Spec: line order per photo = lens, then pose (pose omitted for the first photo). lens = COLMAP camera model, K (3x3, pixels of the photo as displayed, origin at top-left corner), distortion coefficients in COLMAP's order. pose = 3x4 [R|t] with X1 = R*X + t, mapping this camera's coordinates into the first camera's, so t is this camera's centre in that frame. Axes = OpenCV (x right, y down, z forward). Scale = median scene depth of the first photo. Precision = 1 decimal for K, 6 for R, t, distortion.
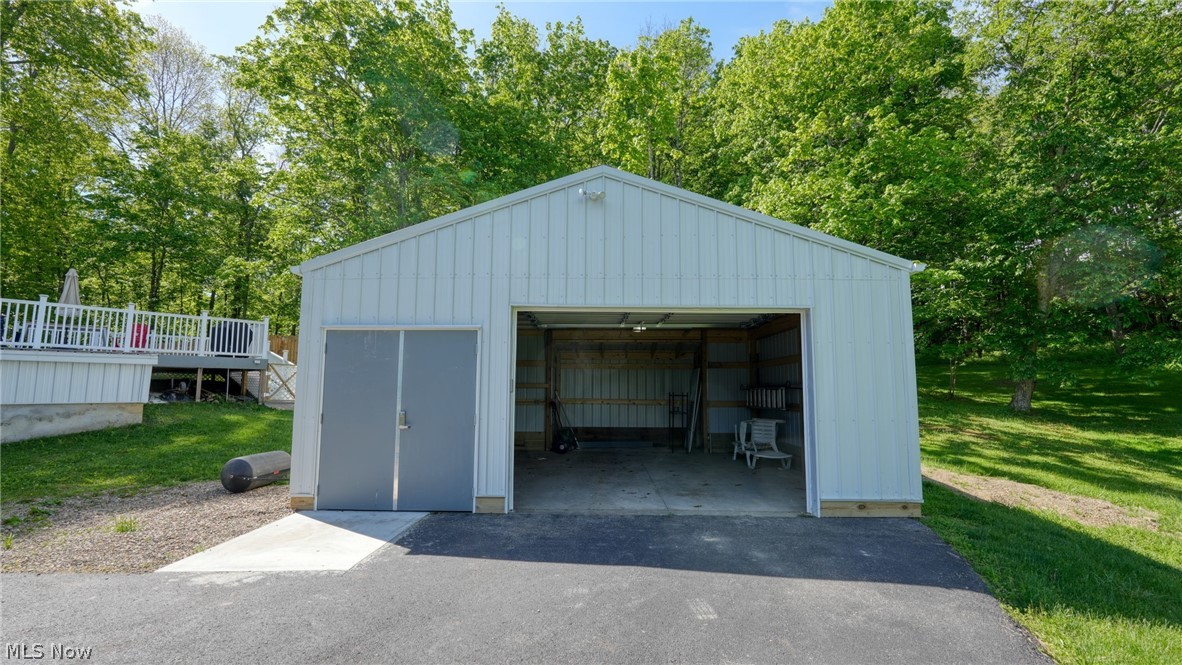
lens RADIAL K [[527.8, 0, 591.0], [0, 527.8, 332.5], [0, 0, 1]] dist [0.000686, 0.000437]
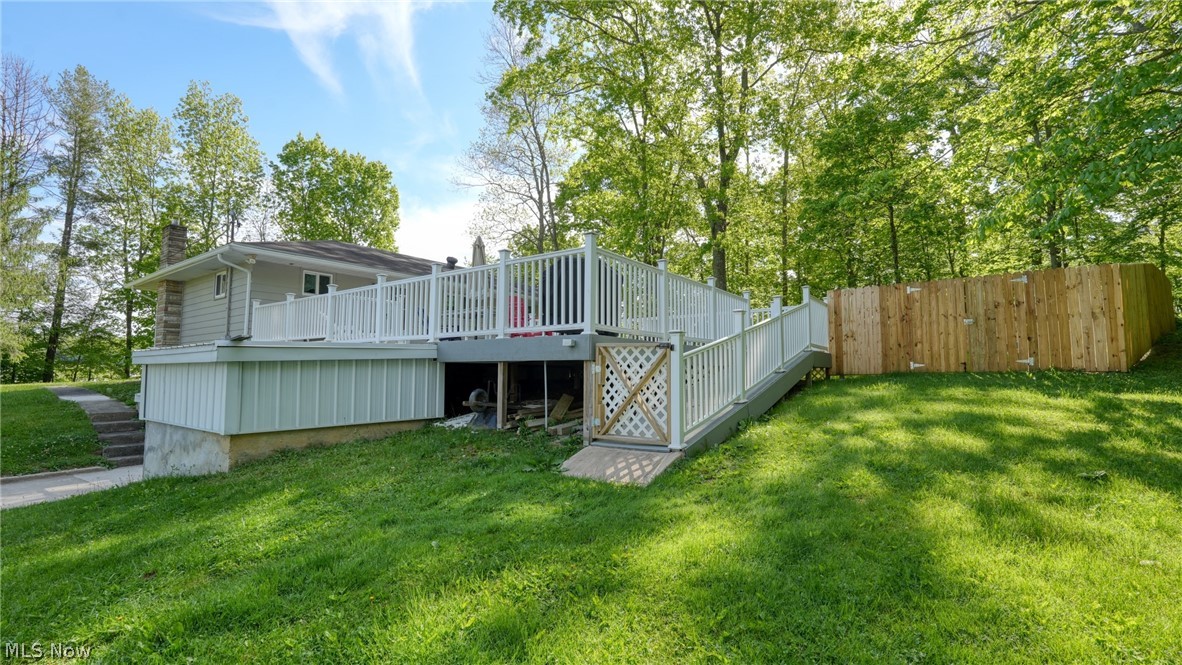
lens RADIAL K [[497.7, 0, 591.0], [0, 497.7, 332.5], [0, 0, 1]] dist [0.000703, -0.000072]
pose [[0.103088, -0.068481, -0.992312, -0.169378], [0.098902, 0.993389, -0.058281, 0.050827], [0.989743, -0.092134, 0.109179, 0.674412]]
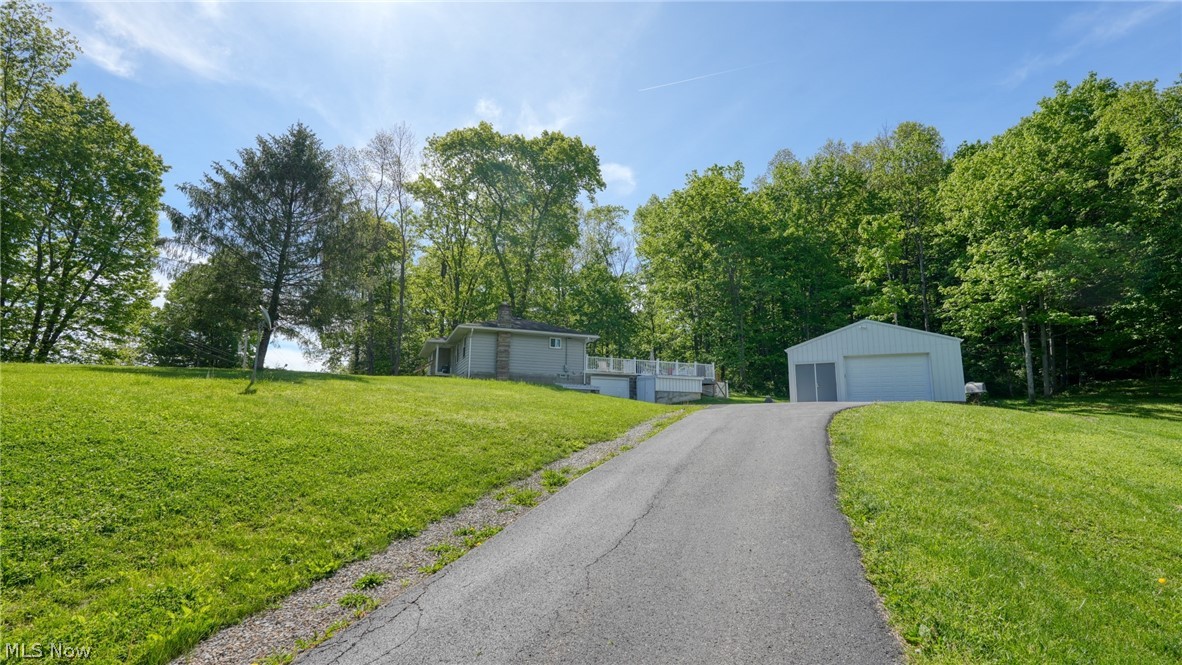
lens RADIAL K [[527.8, 0, 591.0], [0, 527.8, 332.5], [0, 0, 1]] dist [0.000686, 0.000437]
pose [[0.896958, -0.073701, -0.435929, -0.032571], [0.041769, 0.995724, -0.082399, 0.006281], [0.440138, 0.055700, 0.896201, -1.055922]]
